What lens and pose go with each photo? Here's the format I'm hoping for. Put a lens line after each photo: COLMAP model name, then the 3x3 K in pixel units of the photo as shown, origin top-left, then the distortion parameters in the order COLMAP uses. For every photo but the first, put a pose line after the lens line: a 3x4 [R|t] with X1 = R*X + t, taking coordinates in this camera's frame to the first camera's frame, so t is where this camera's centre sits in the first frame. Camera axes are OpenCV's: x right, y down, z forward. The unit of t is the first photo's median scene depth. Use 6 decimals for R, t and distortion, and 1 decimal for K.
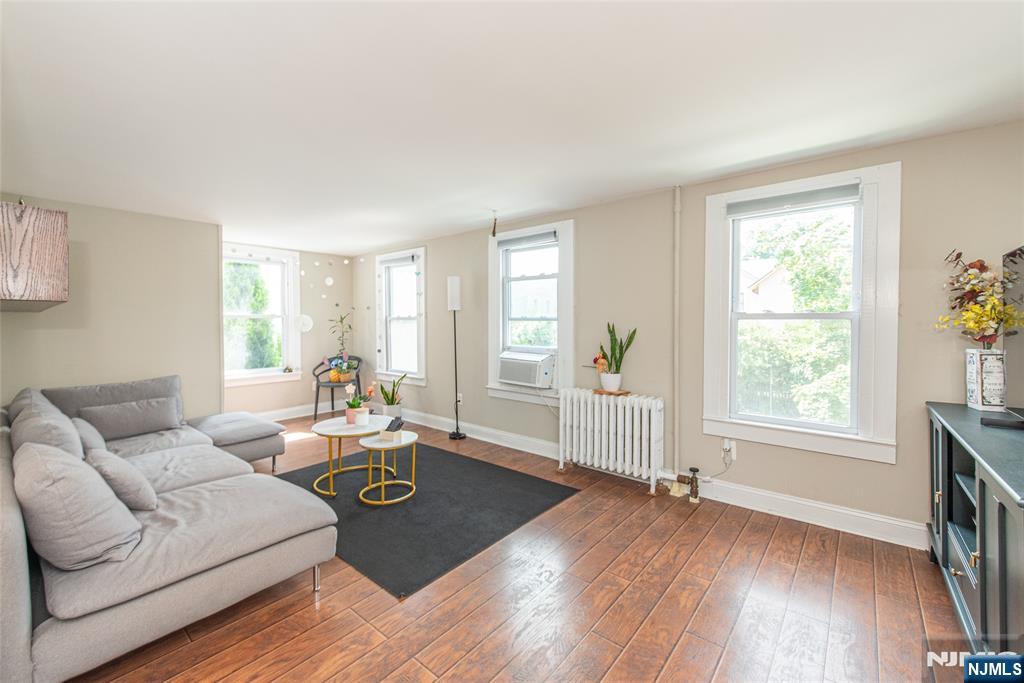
lens RADIAL K [[425.4, 0, 512.1], [0, 425.4, 322.0], [0, 0, 1]] dist [-0.000285, -0.000096]
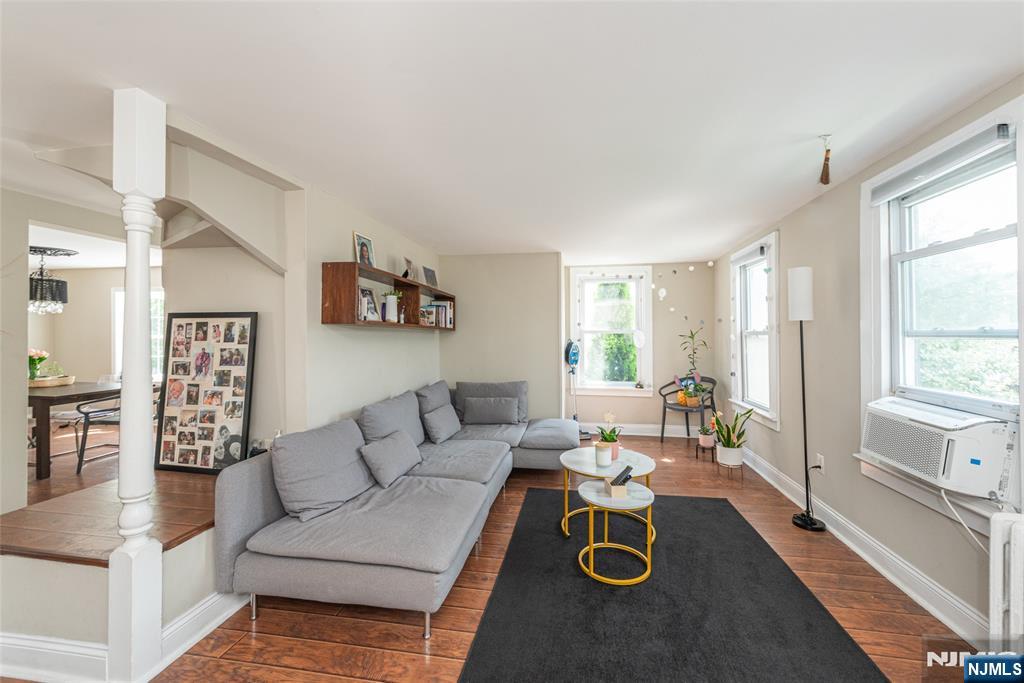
lens RADIAL K [[404.4, 0, 516.0], [0, 404.4, 330.1], [0, 0, 1]] dist [0.016719, -0.000048]
pose [[0.500649, -0.010949, -0.865581, 0.165514], [-0.001709, 0.999906, -0.013636, -0.003724], [0.865648, 0.008306, 0.500583, 0.308184]]
